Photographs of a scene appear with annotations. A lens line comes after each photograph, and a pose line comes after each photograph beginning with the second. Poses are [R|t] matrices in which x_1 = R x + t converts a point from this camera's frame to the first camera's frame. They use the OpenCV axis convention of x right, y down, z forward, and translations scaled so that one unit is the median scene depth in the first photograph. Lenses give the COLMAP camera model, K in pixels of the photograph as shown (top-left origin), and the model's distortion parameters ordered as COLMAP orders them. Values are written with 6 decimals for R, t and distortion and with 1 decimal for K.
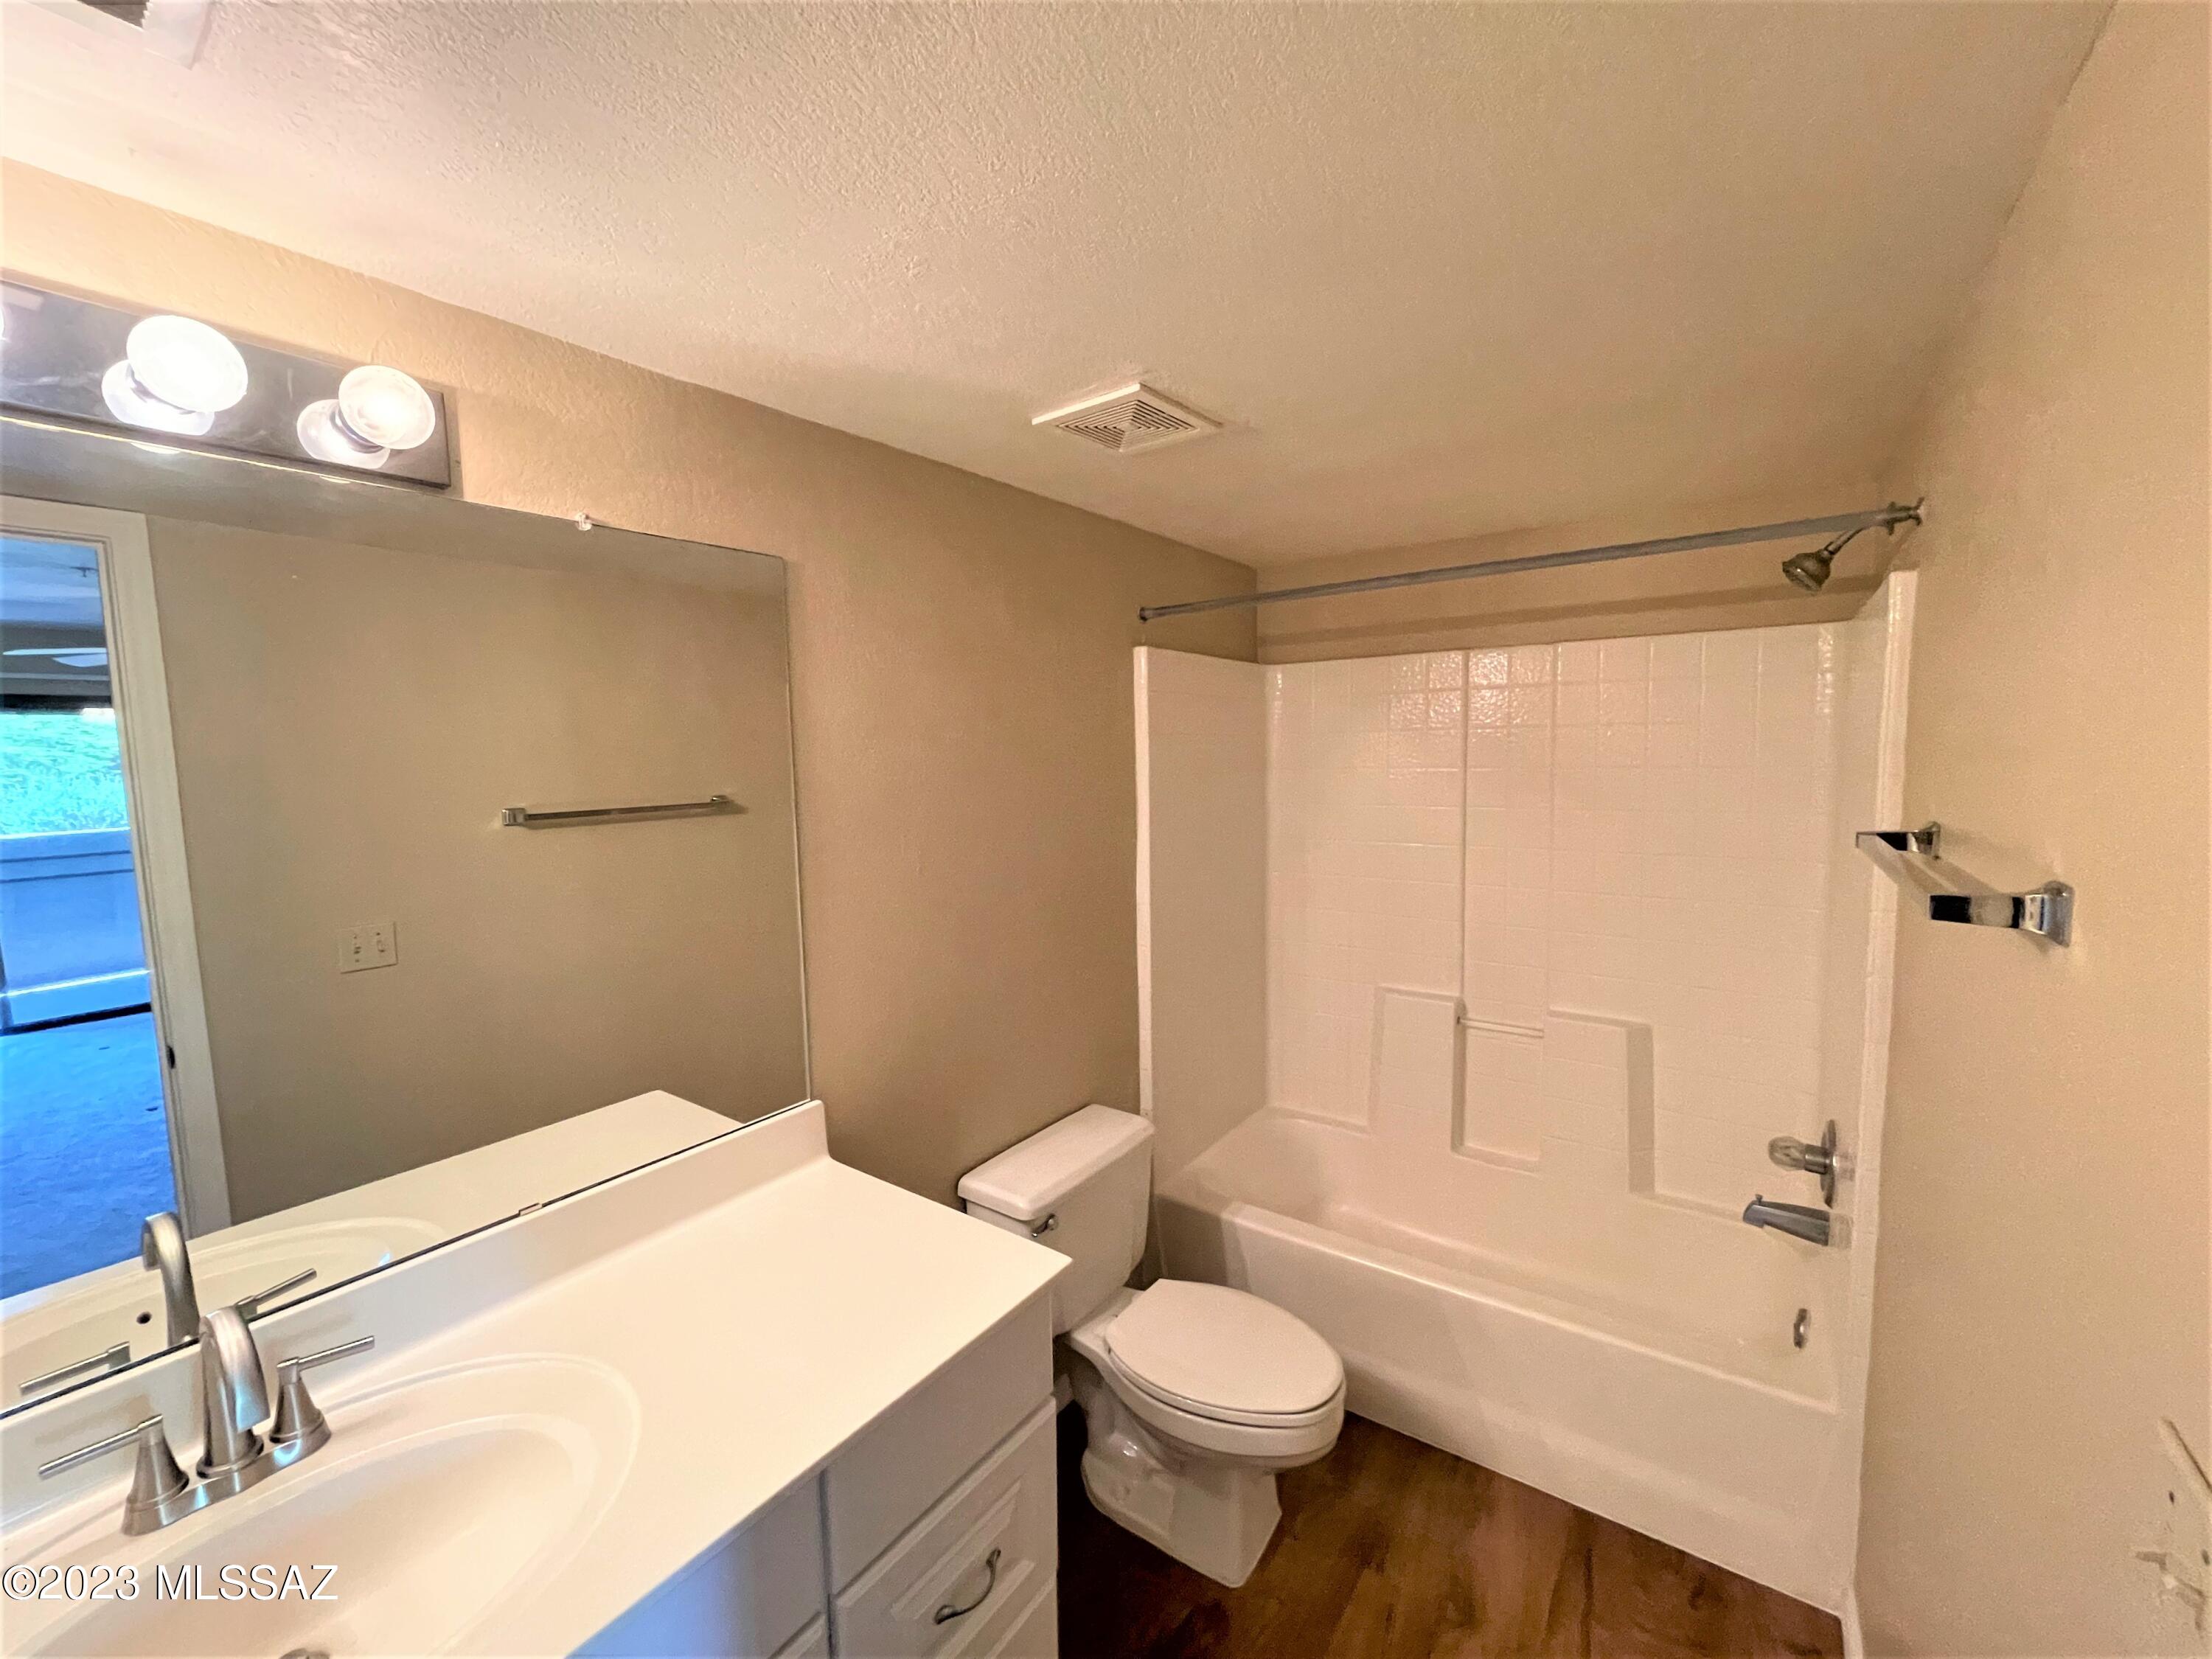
lens RADIAL K [[886.7, 0, 1106.0], [0, 886.7, 829.5], [0, 0, 1]] dist [-0.000409, -0.000164]
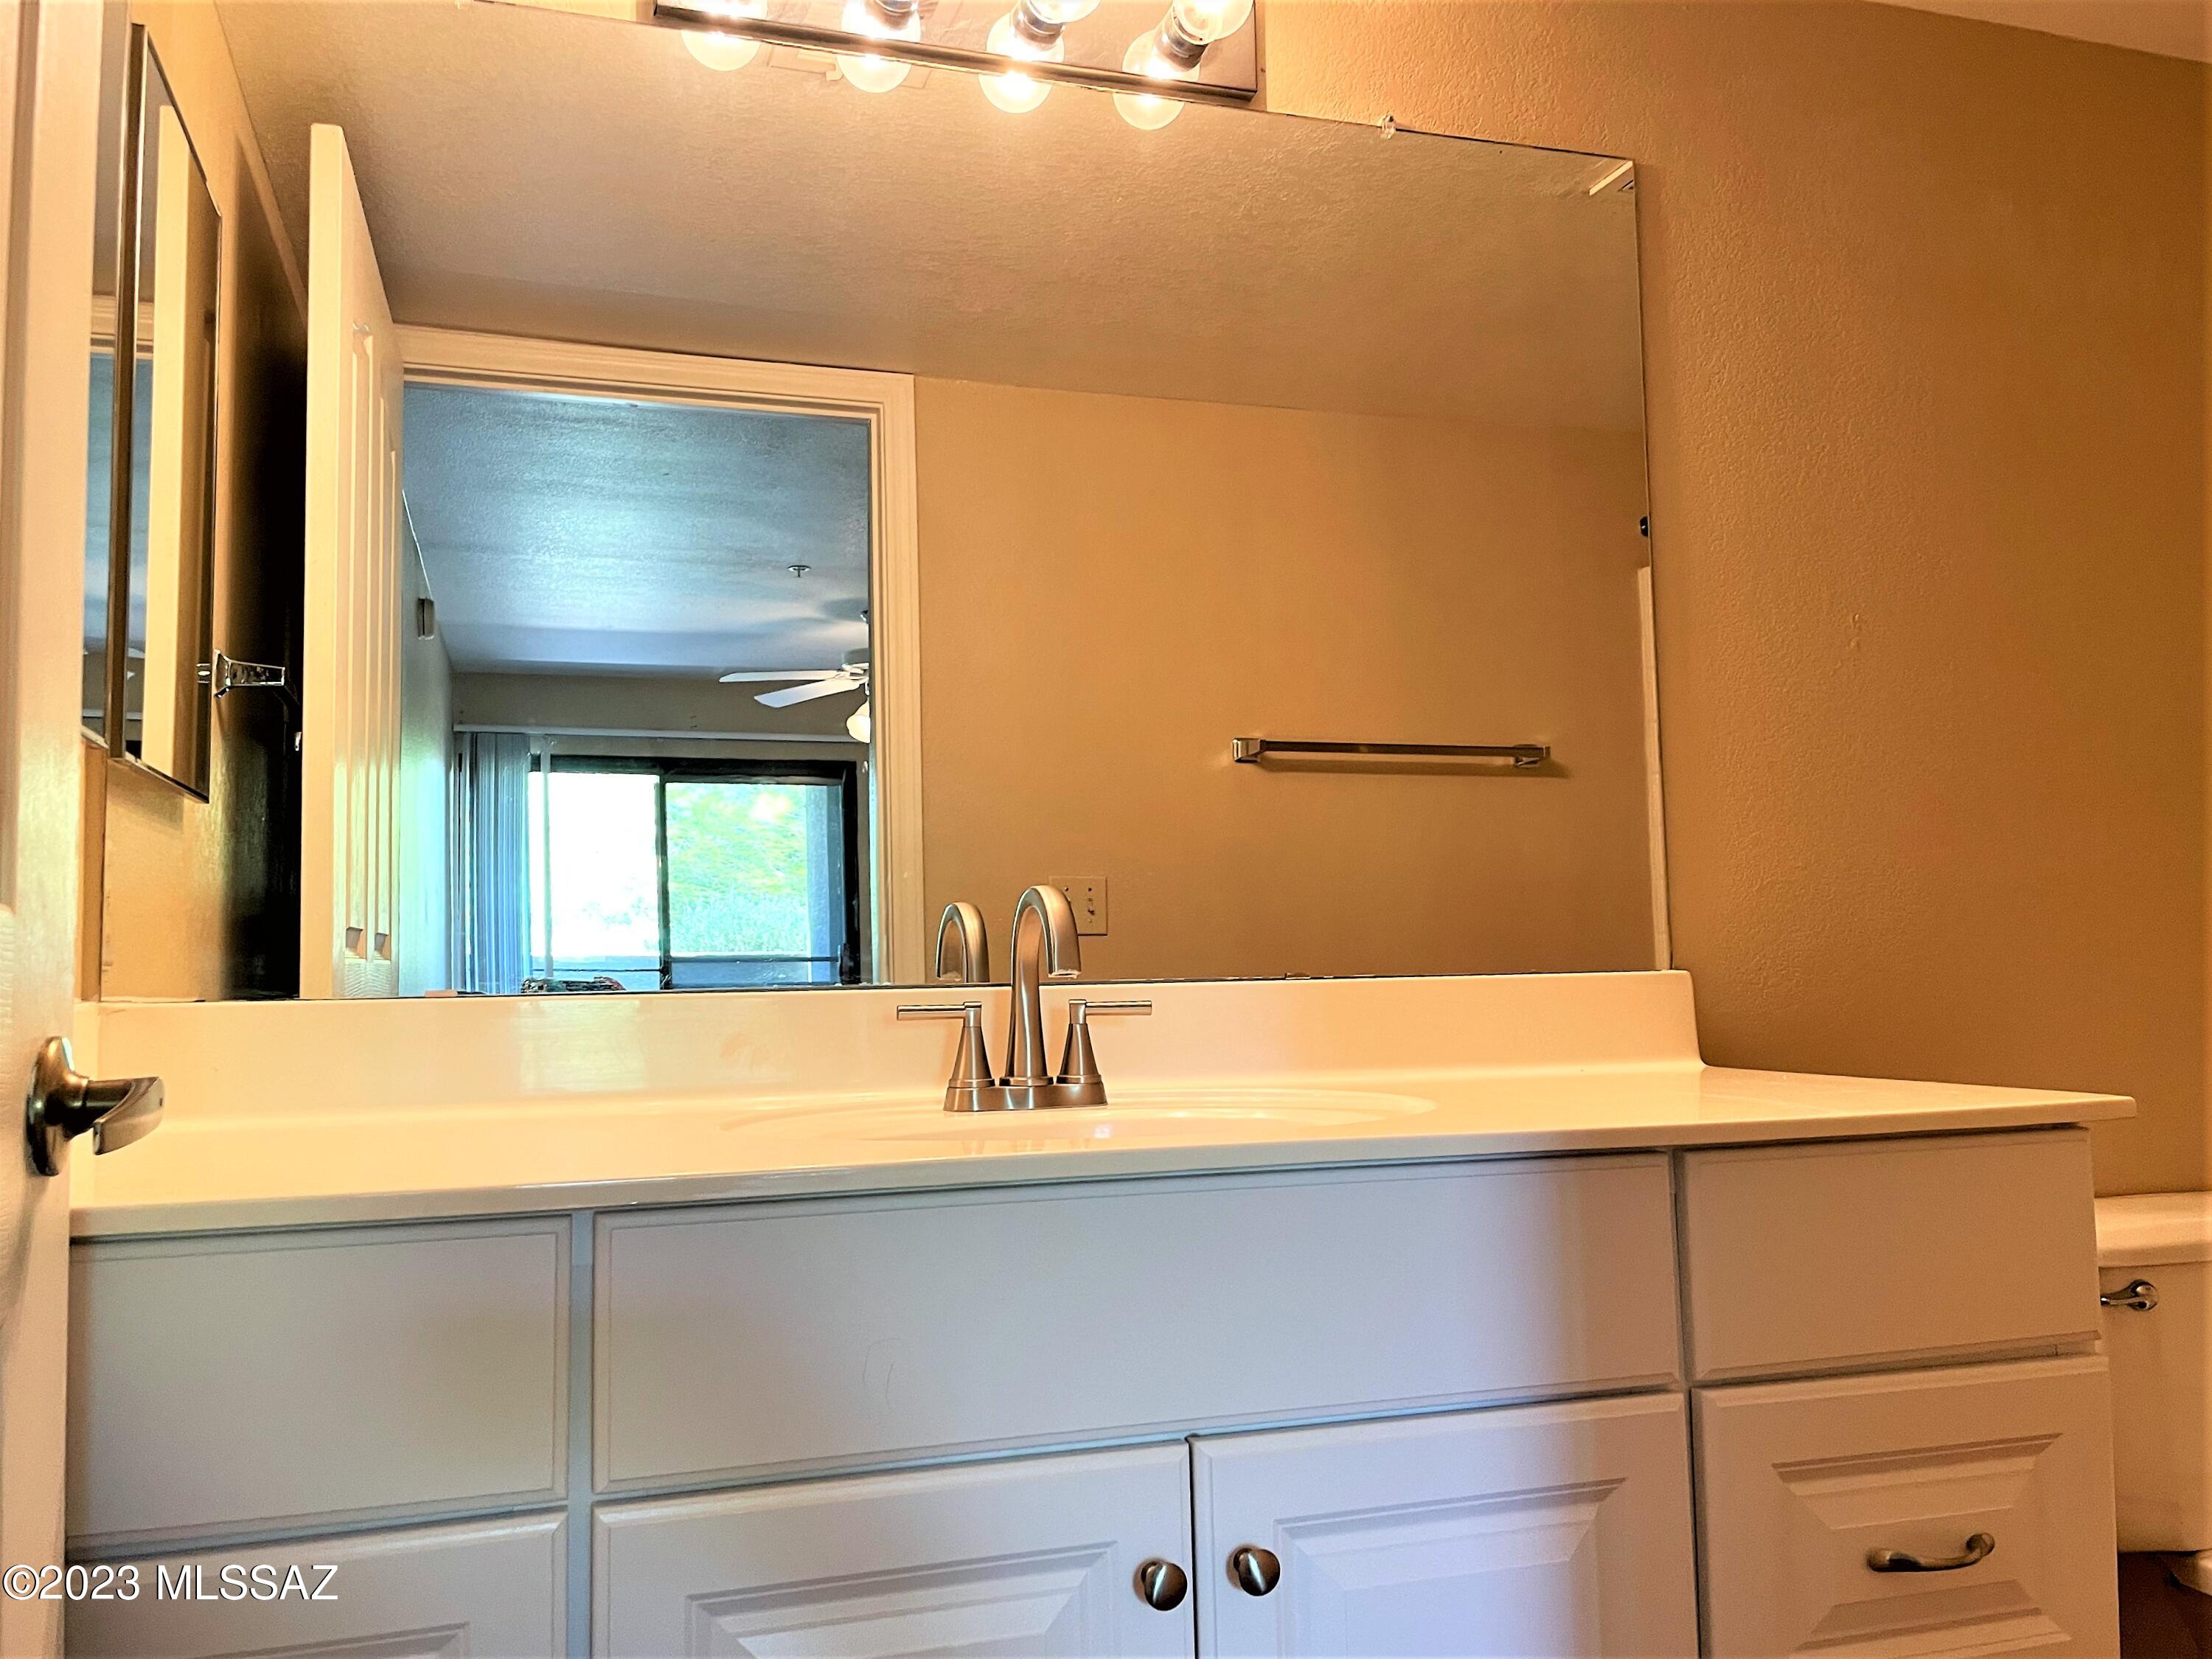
lens RADIAL K [[1741.5, 0, 1098.6], [0, 1741.5, 790.5], [0, 0, 1]] dist [0.023325, -0.003984]
pose [[0.800708, -0.046991, -0.597210, 0.122208], [-0.053698, 0.987275, -0.149679, 0.545578], [0.596644, 0.151918, 0.787996, -0.328426]]
